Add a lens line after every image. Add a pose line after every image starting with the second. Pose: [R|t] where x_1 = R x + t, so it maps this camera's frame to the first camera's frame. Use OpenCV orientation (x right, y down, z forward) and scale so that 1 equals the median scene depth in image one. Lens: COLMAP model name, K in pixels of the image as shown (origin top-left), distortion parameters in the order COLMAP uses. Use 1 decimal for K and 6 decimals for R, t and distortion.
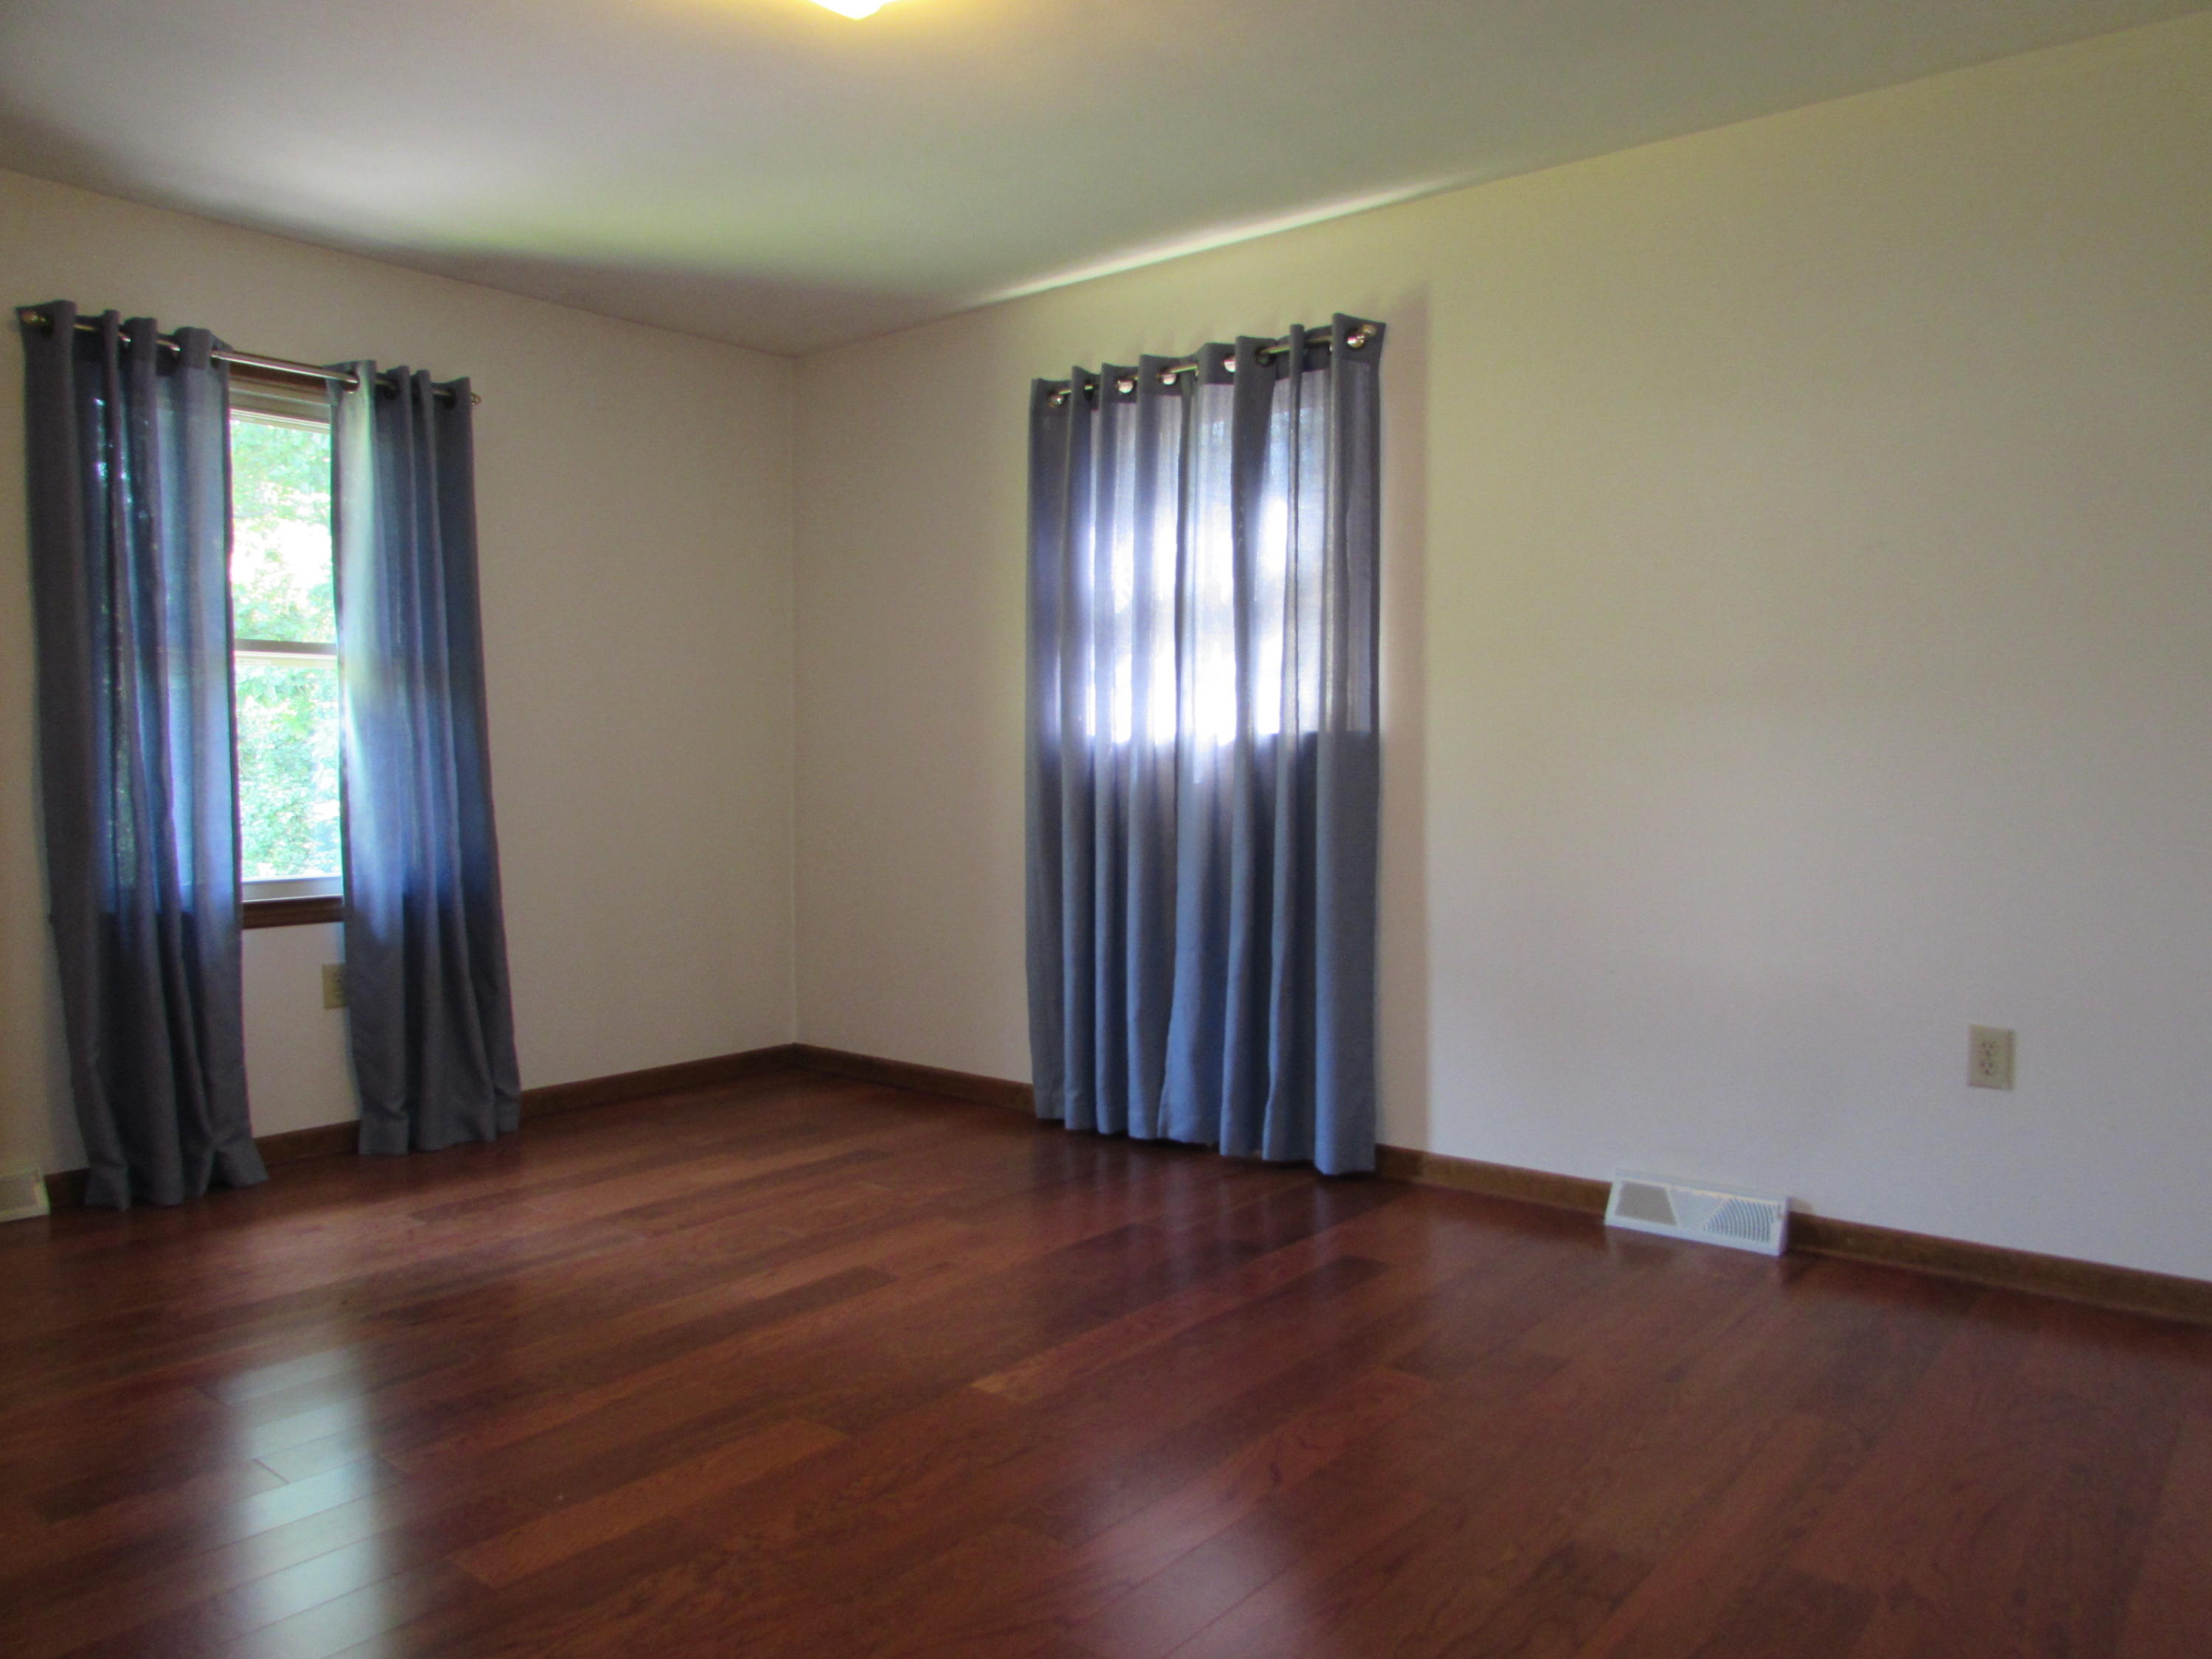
lens RADIAL K [[1569.4, 0, 1113.3], [0, 1569.4, 830.3], [0, 0, 1]] dist [-0.051003, 0.030394]
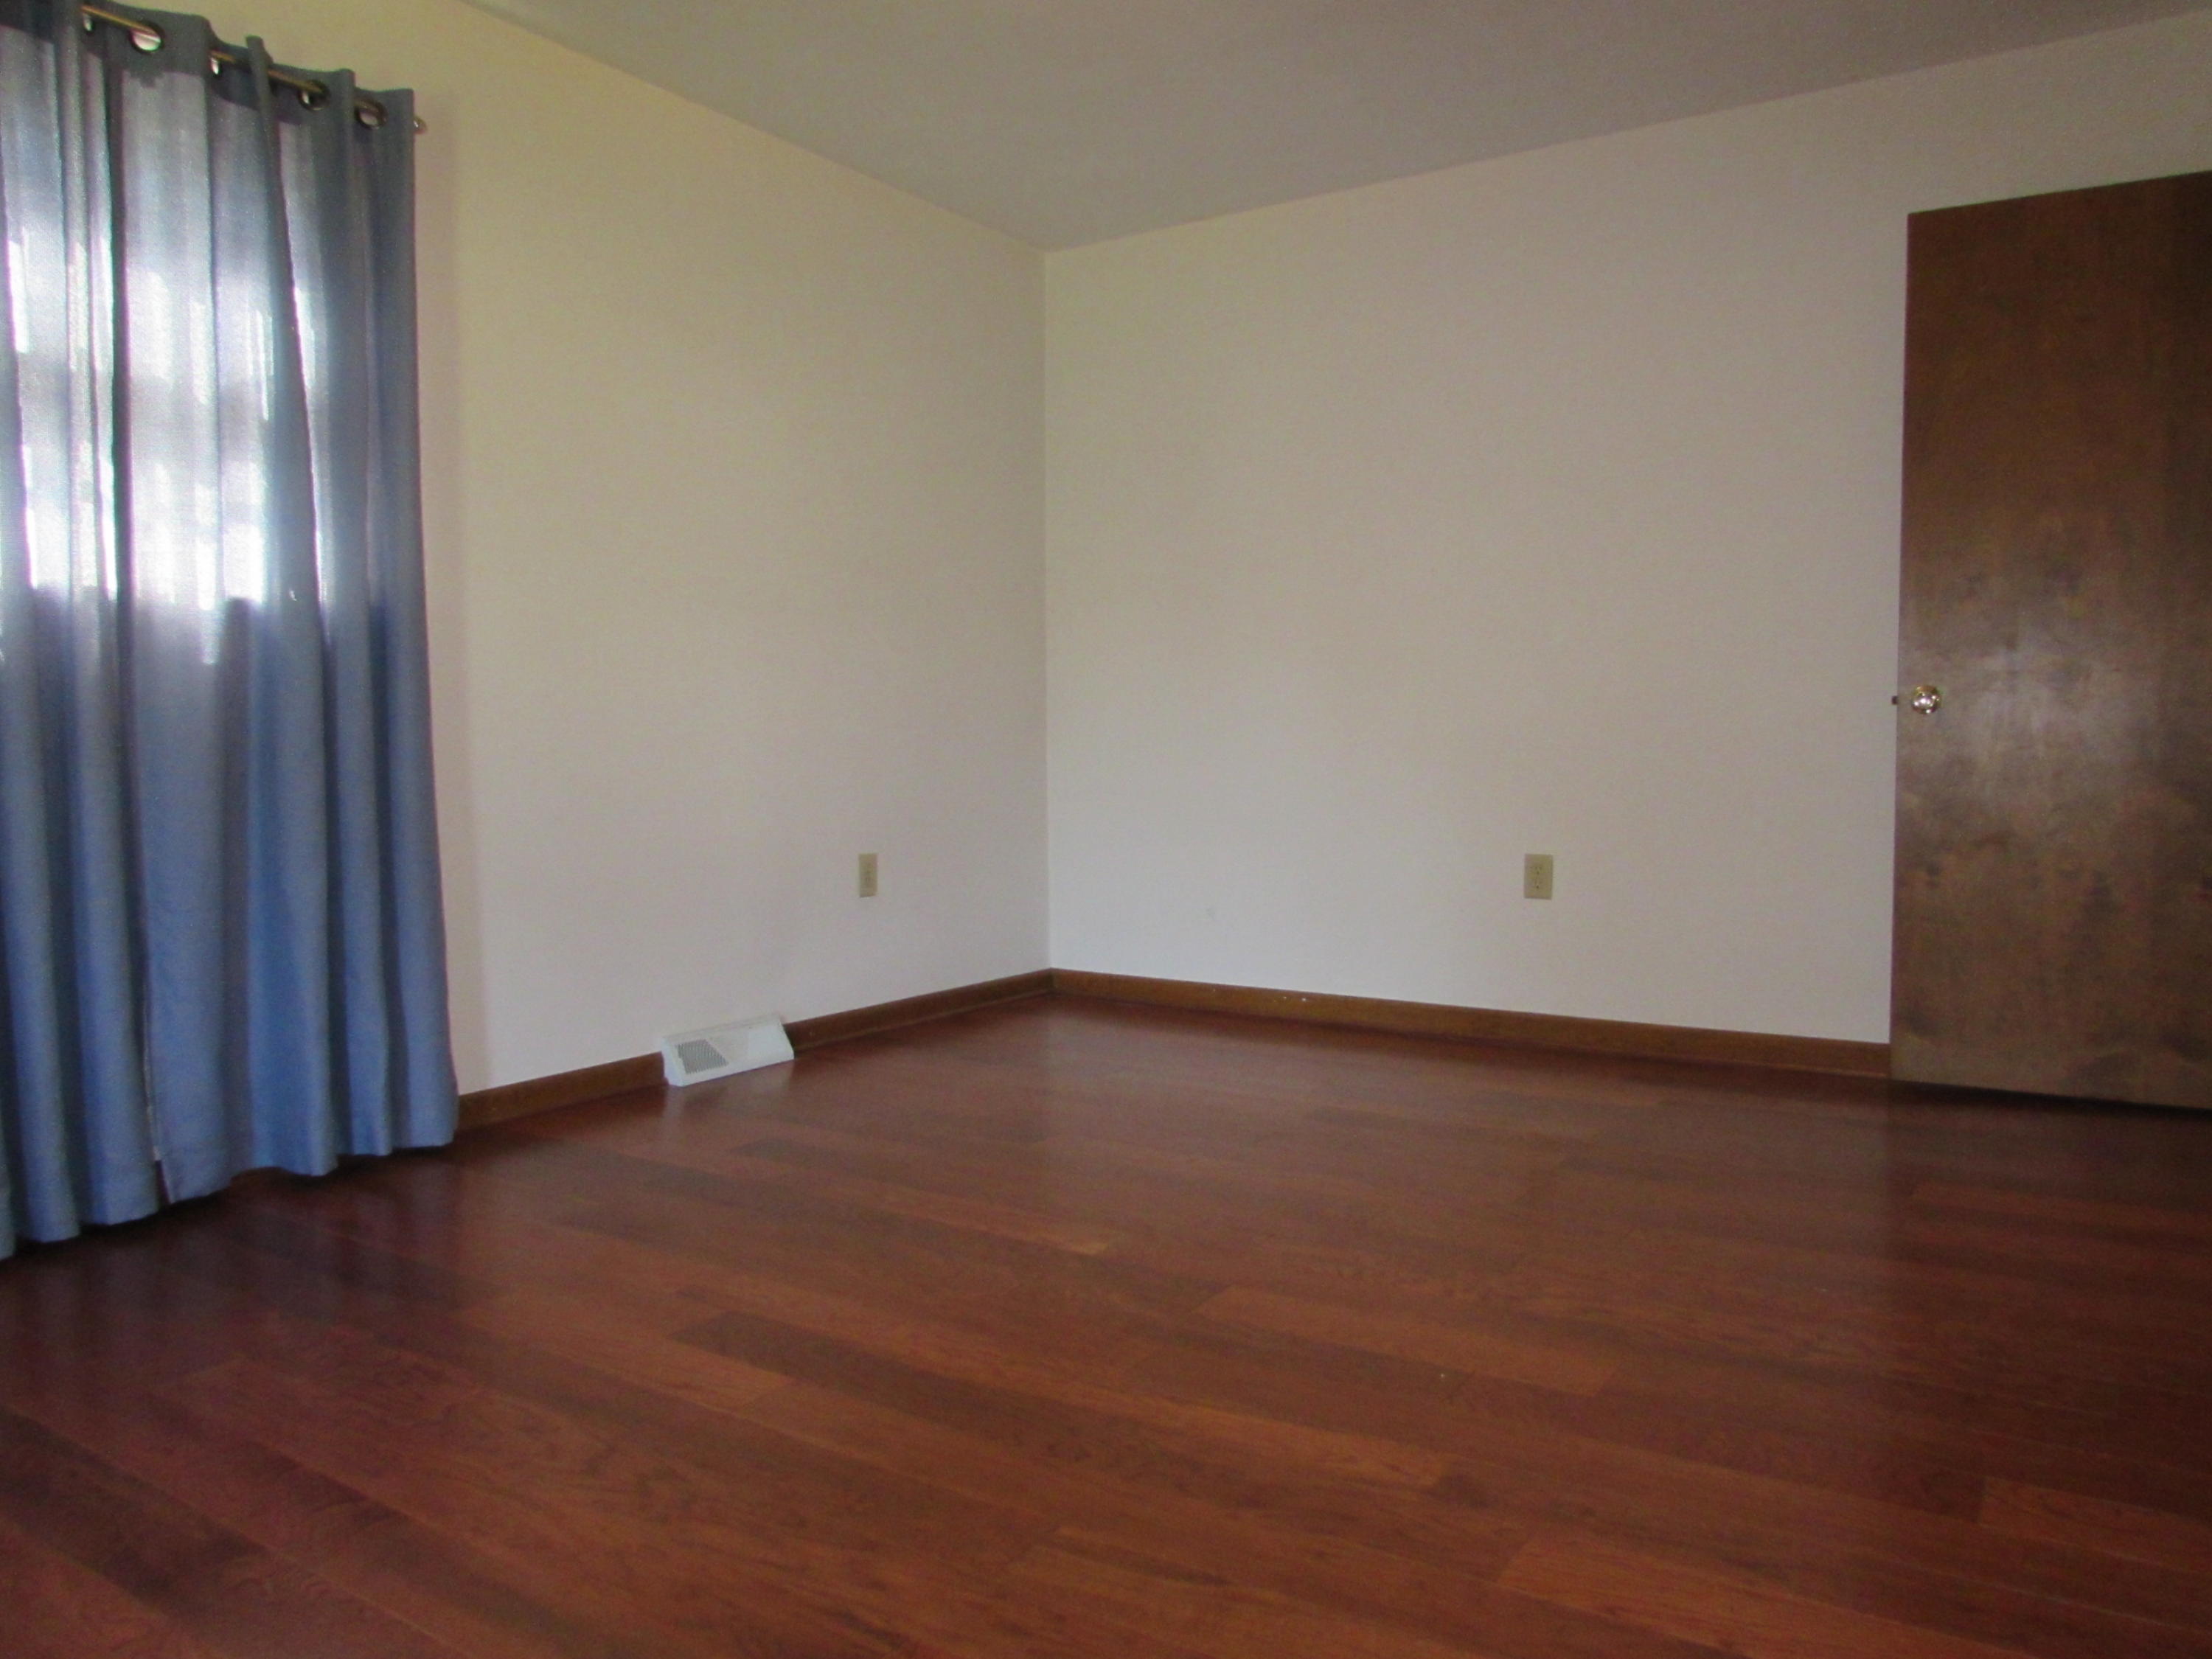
lens RADIAL K [[1571.8, 0, 1113.9], [0, 1571.8, 830.9], [0, 0, 1]] dist [-0.000106, -0.000708]
pose [[-0.103945, -0.057975, 0.992892, -0.788467], [0.047735, 0.996858, 0.063204, 0.021314], [-0.993437, 0.053965, -0.100851, 0.798727]]
